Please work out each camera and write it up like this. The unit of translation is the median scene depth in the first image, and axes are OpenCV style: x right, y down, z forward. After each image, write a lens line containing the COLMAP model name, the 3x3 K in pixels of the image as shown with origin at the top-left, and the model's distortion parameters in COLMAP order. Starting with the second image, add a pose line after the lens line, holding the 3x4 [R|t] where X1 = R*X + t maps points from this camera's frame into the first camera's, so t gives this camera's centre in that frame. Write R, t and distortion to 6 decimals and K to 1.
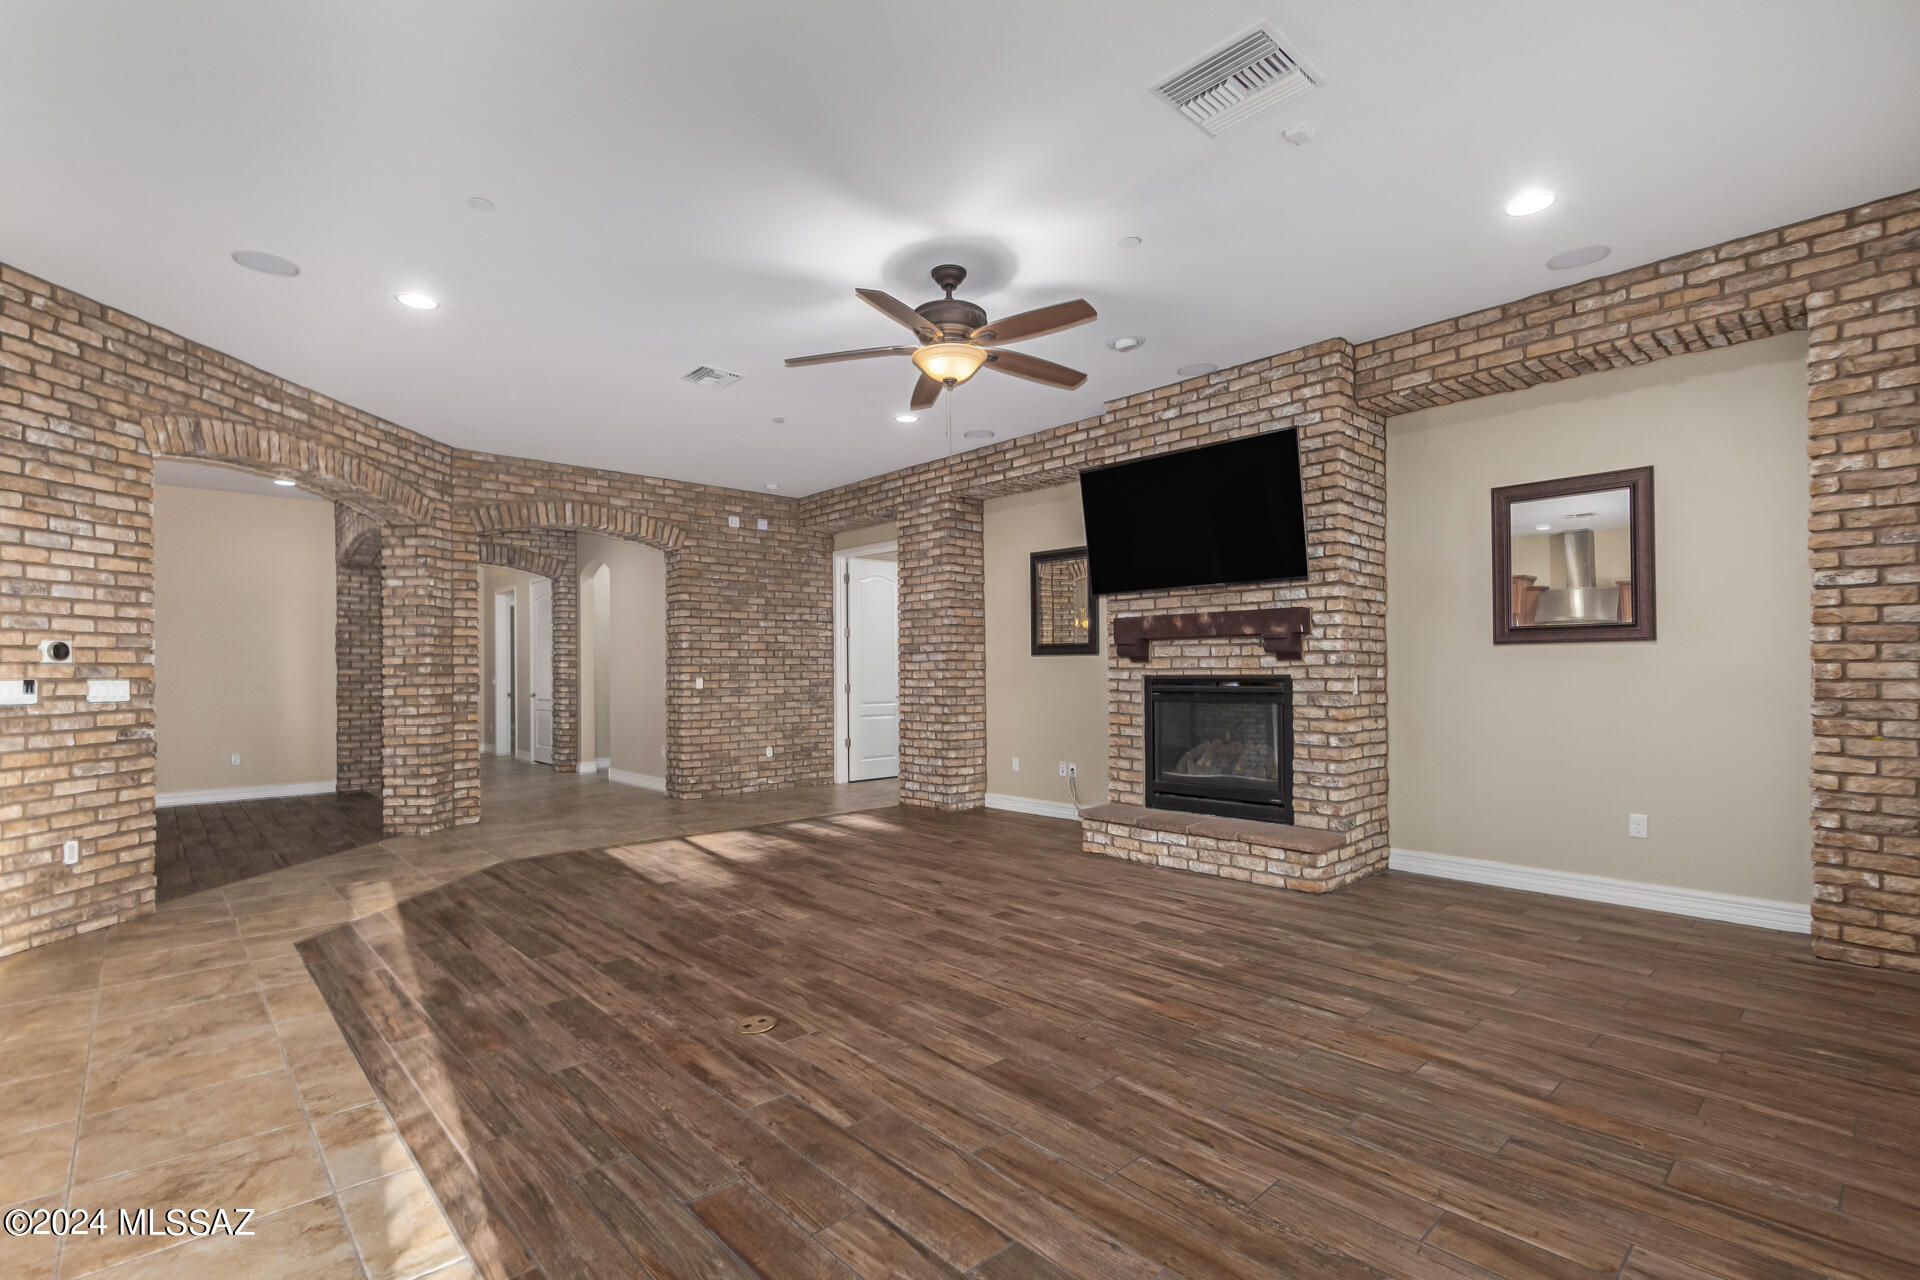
lens RADIAL K [[883.4, 0, 952.9], [0, 883.4, 664.5], [0, 0, 1]] dist [0.009533, -0.004466]
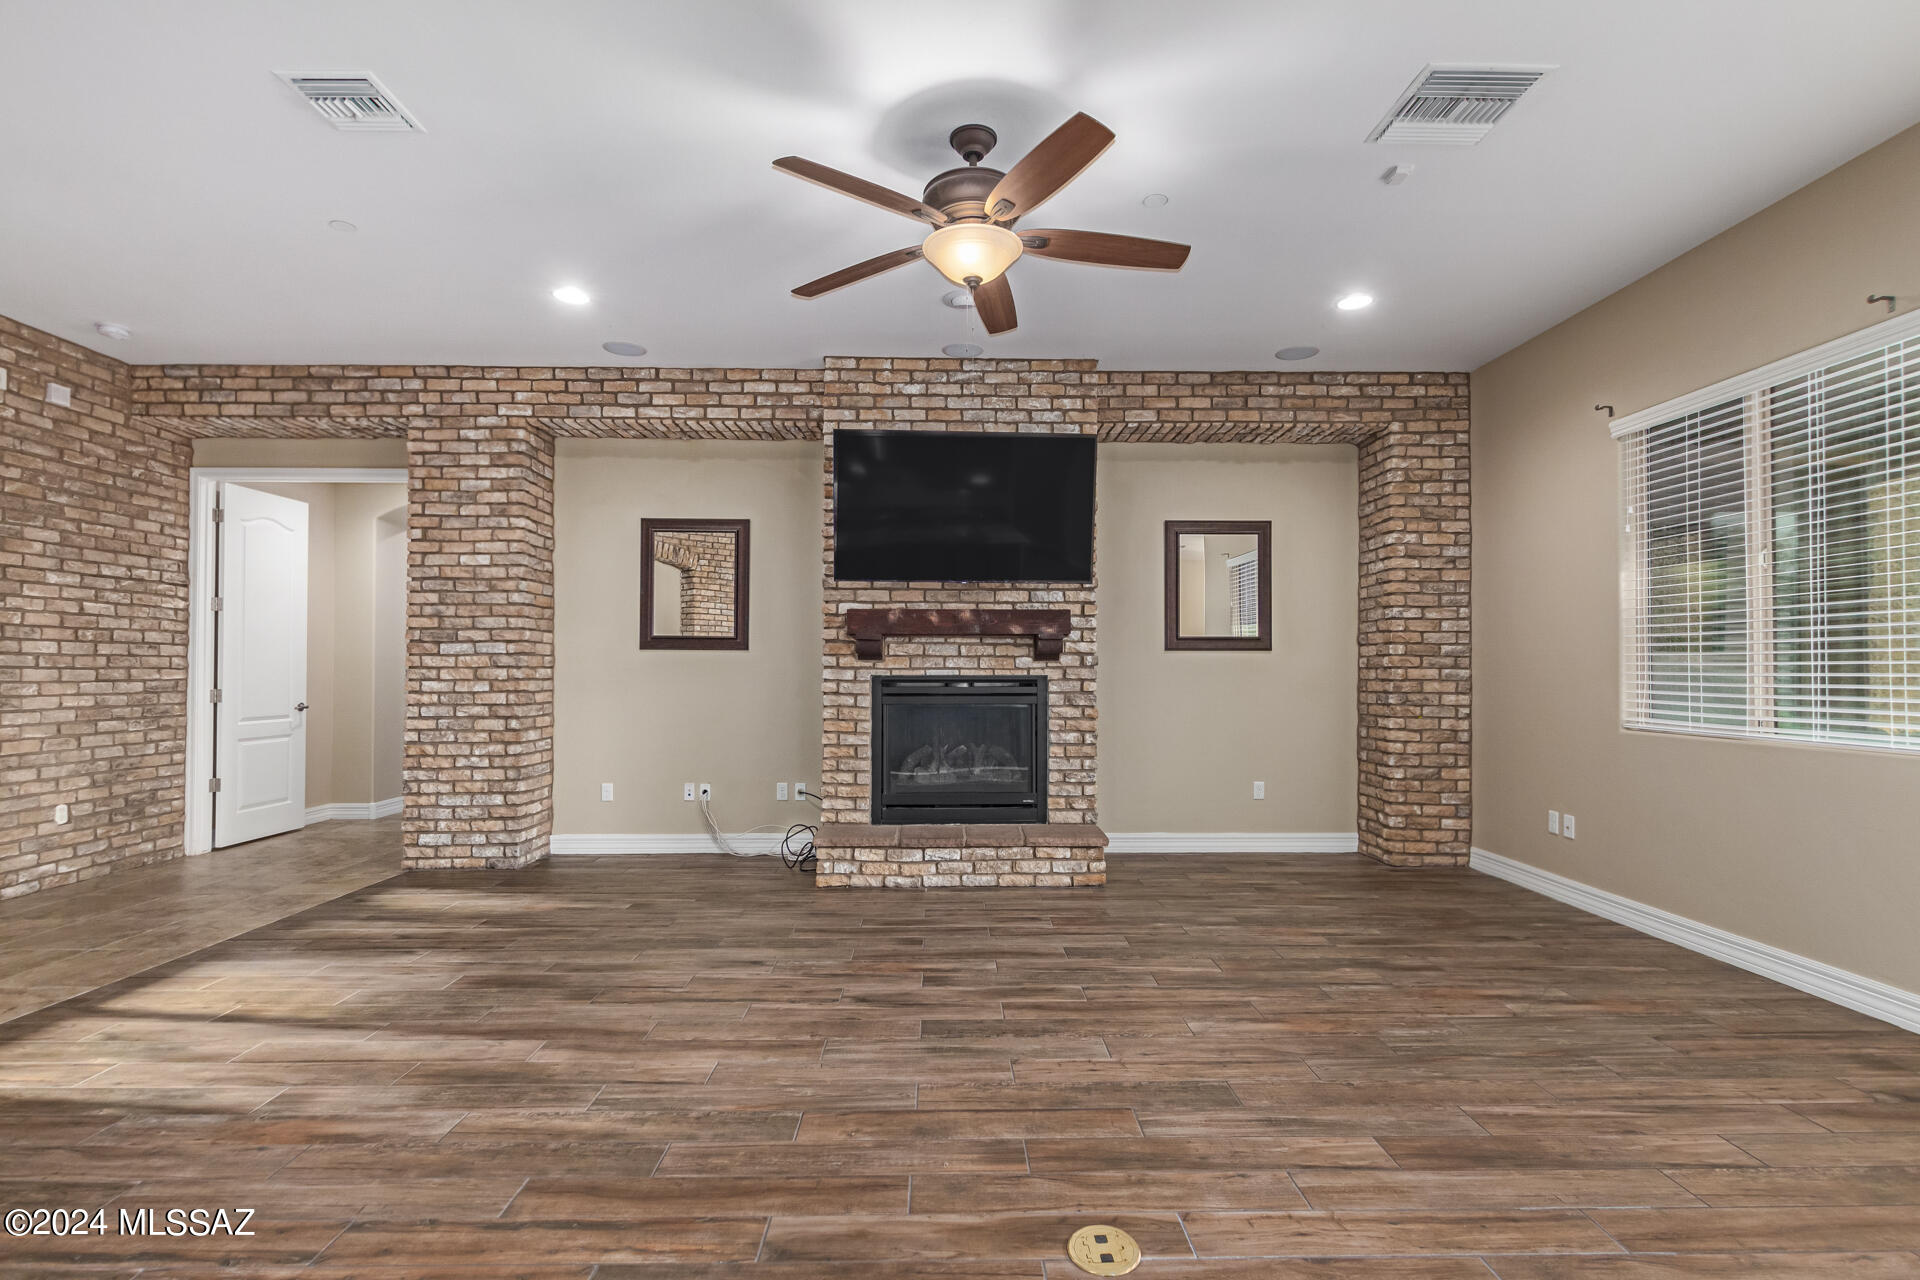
lens RADIAL K [[883.4, 0, 958.8], [0, 883.4, 654.6], [0, 0, 1]] dist [0.009533, -0.004466]
pose [[0.662589, 0.022035, 0.748659, -0.484611], [-0.012071, 0.999751, -0.018742, 0.008843], [-0.748886, 0.003381, 0.662690, 0.433751]]
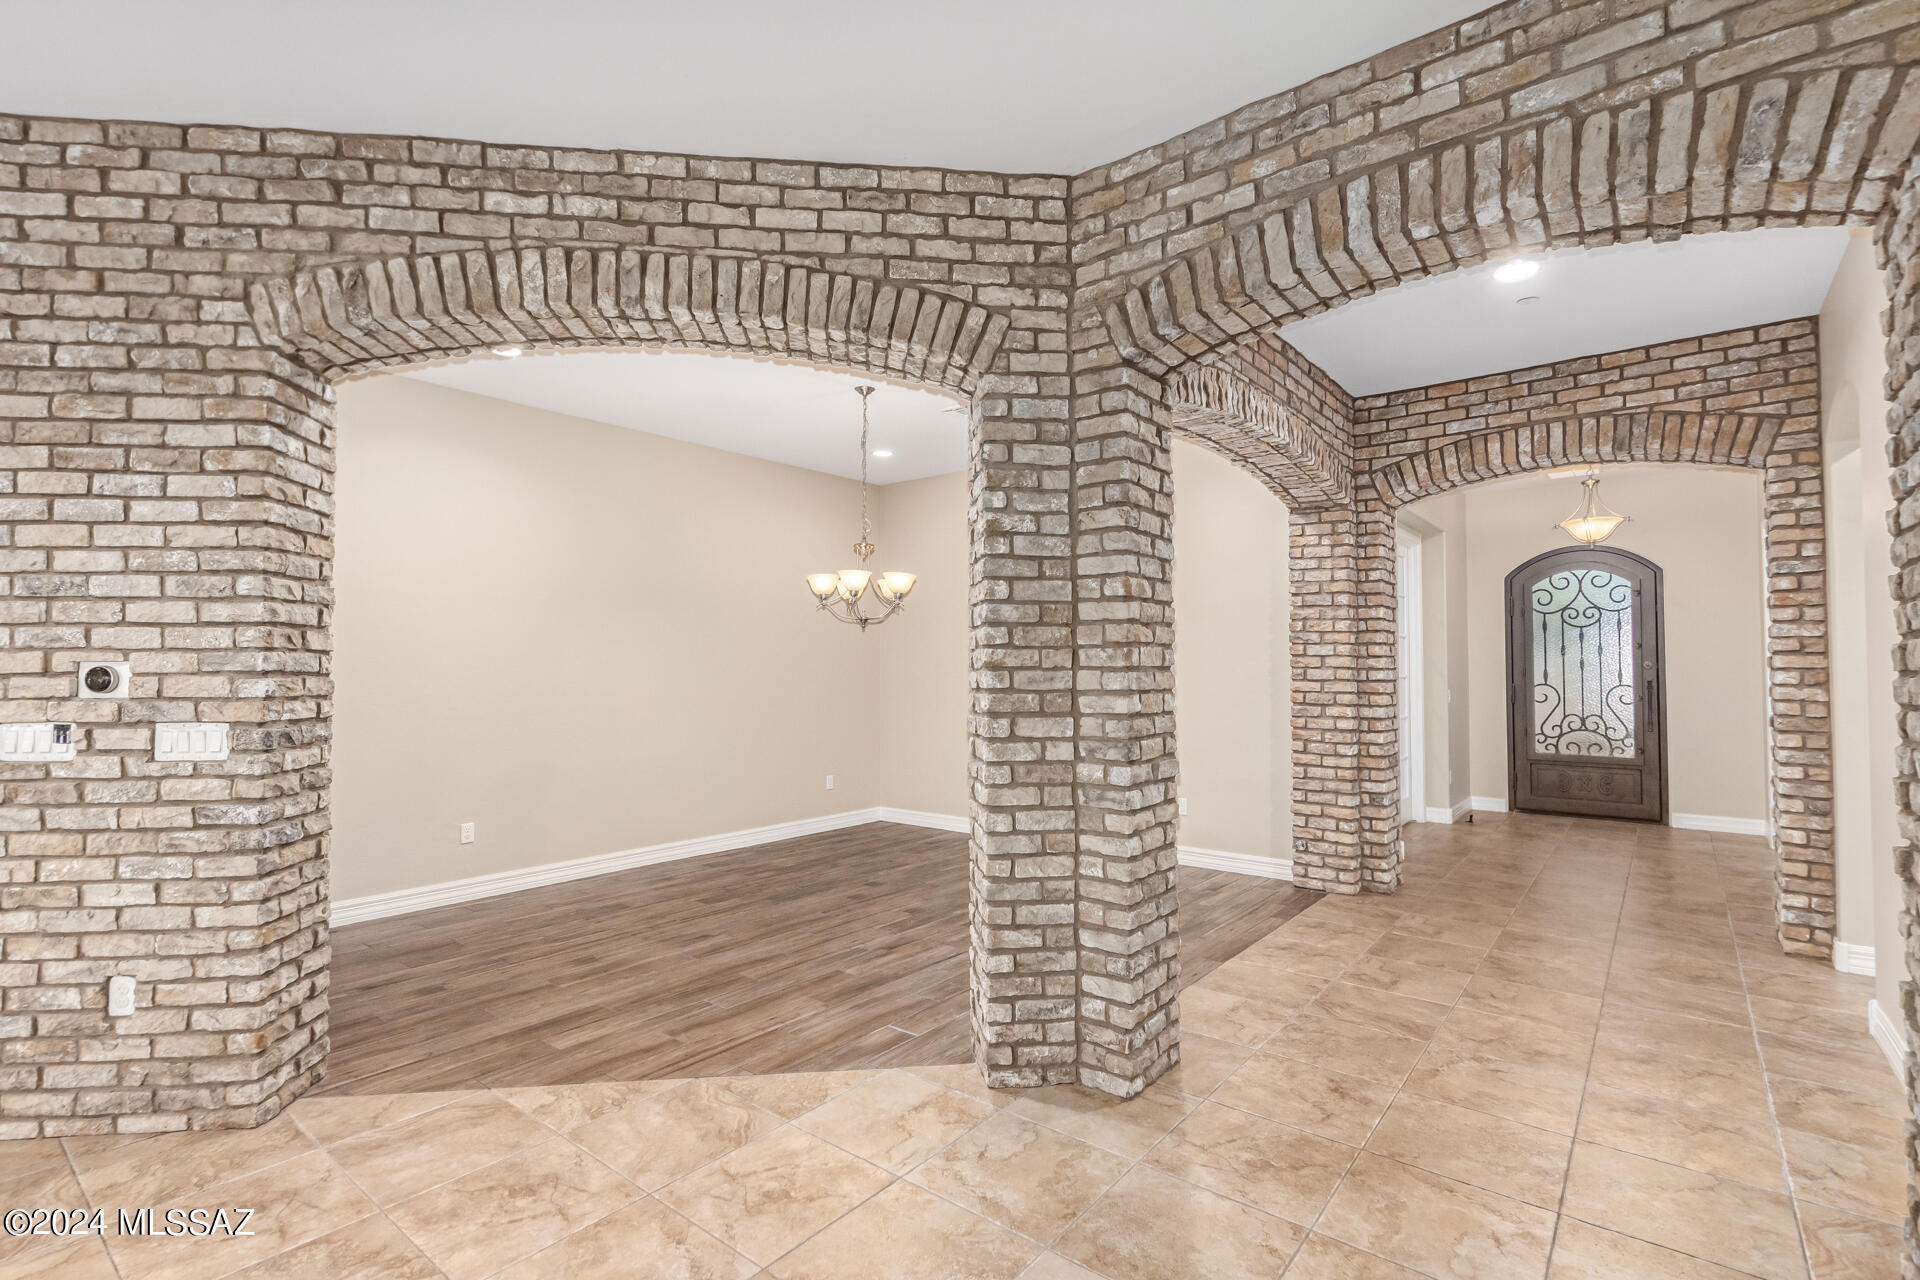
lens RADIAL K [[883.4, 0, 960.7], [0, 883.4, 642.2], [0, 0, 1]] dist [0.009533, -0.004466]
pose [[0.150046, -0.019003, -0.988496, -0.240694], [0.006234, 0.999814, -0.018274, -0.022805], [0.988659, -0.003421, 0.150136, 1.327961]]
